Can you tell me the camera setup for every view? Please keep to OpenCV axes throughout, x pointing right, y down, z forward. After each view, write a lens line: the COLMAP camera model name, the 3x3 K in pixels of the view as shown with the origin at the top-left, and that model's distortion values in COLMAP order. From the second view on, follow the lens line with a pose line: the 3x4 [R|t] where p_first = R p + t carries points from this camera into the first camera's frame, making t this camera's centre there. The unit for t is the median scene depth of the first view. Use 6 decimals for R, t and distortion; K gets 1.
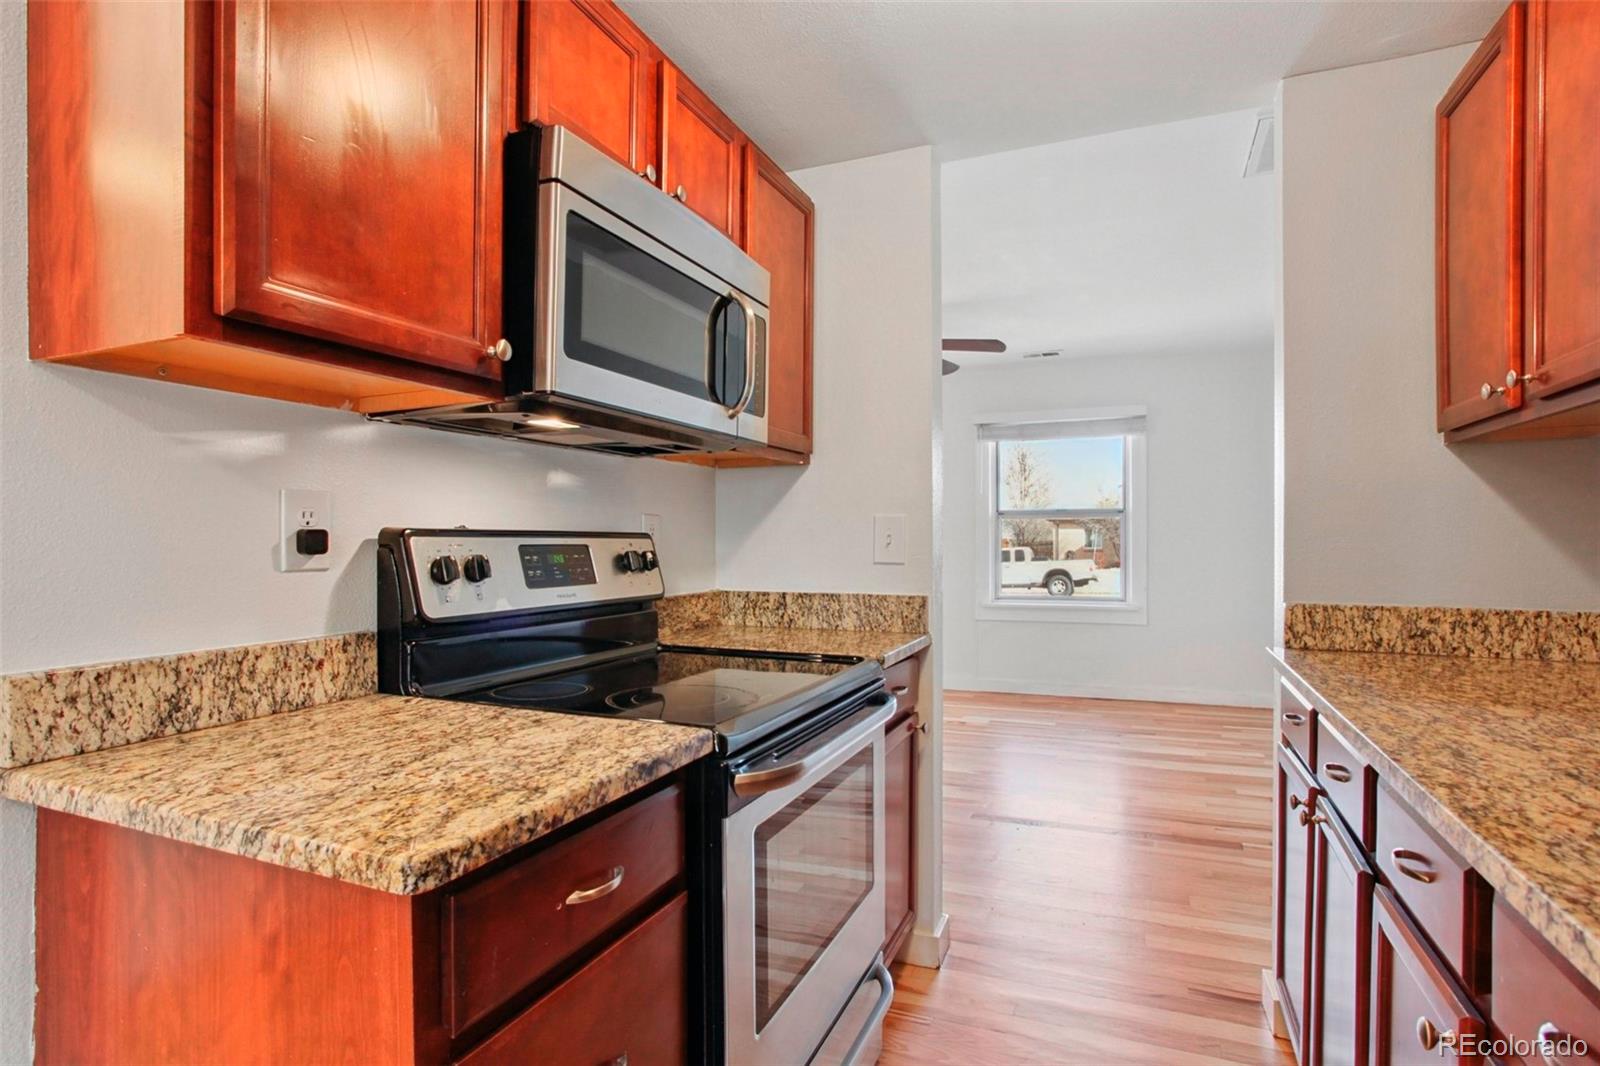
lens RADIAL K [[830.6, 0, 760.4], [0, 830.6, 528.3], [0, 0, 1]] dist [-0.078494, 0.029464]
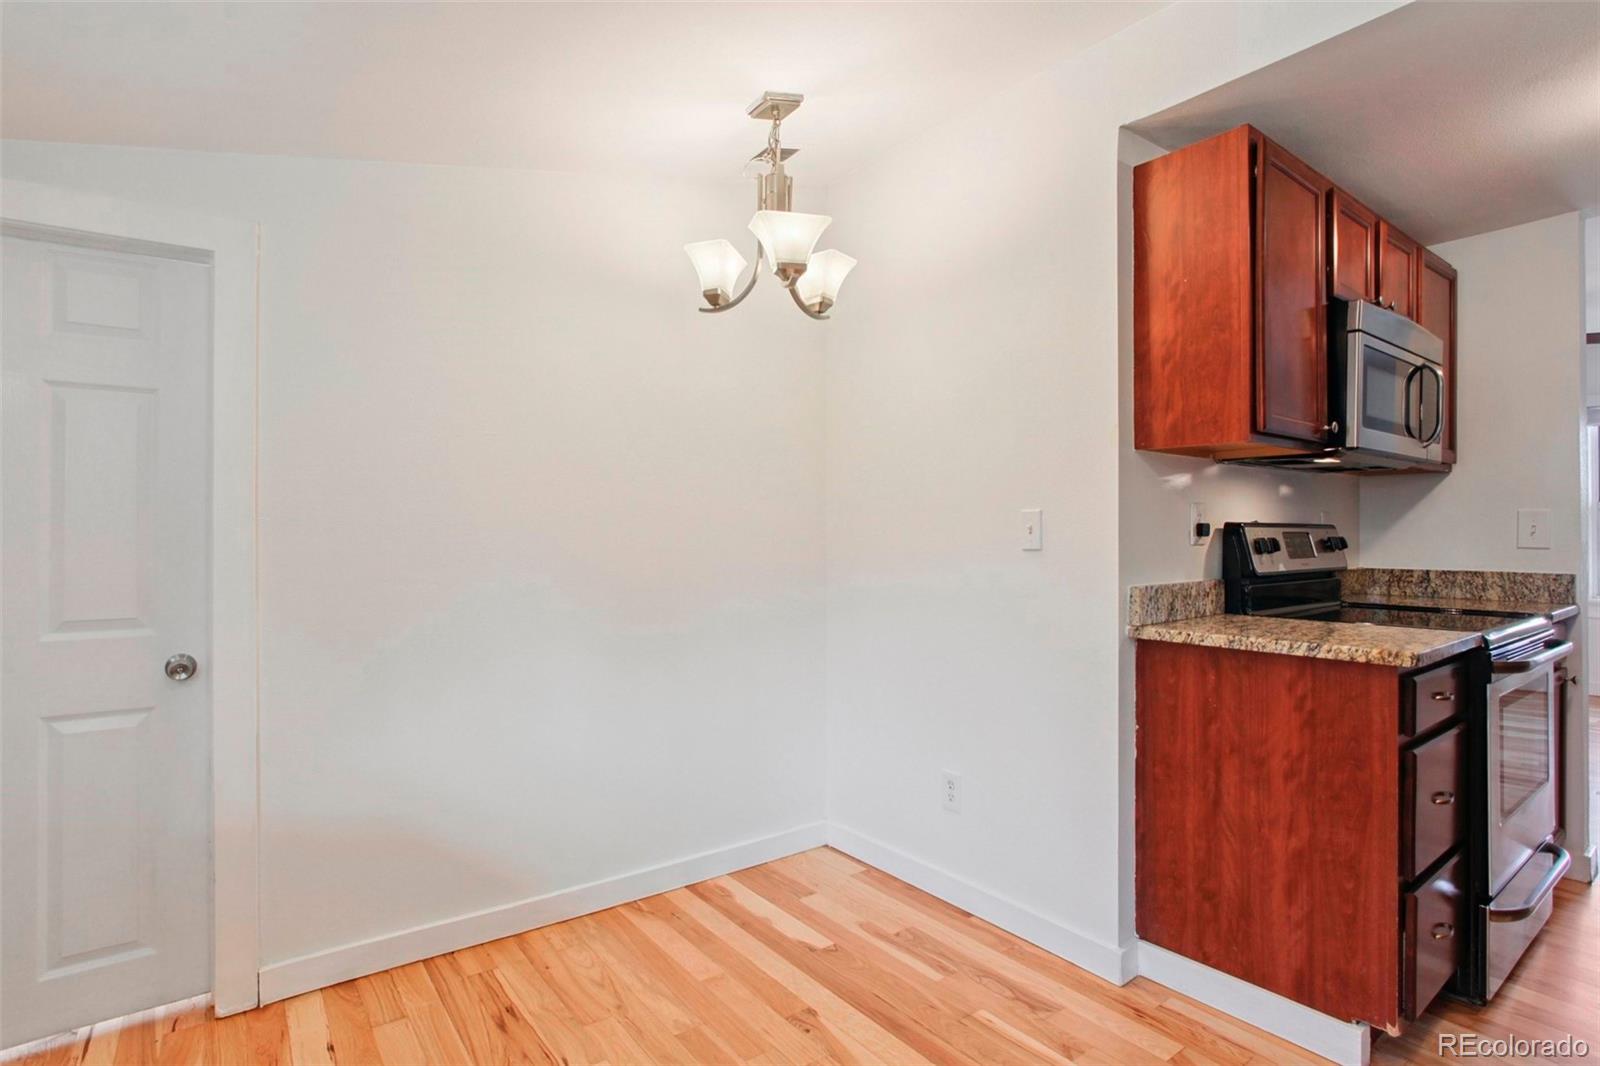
lens RADIAL K [[844.0, 0, 804.0], [0, 844.0, 512.5], [0, 0, 1]] dist [-0.003553, 0.000825]
pose [[0.901209, -0.008390, -0.433304, -0.503243], [0.004643, 0.999942, -0.009704, -0.008473], [0.433360, 0.006733, 0.901196, -1.110498]]
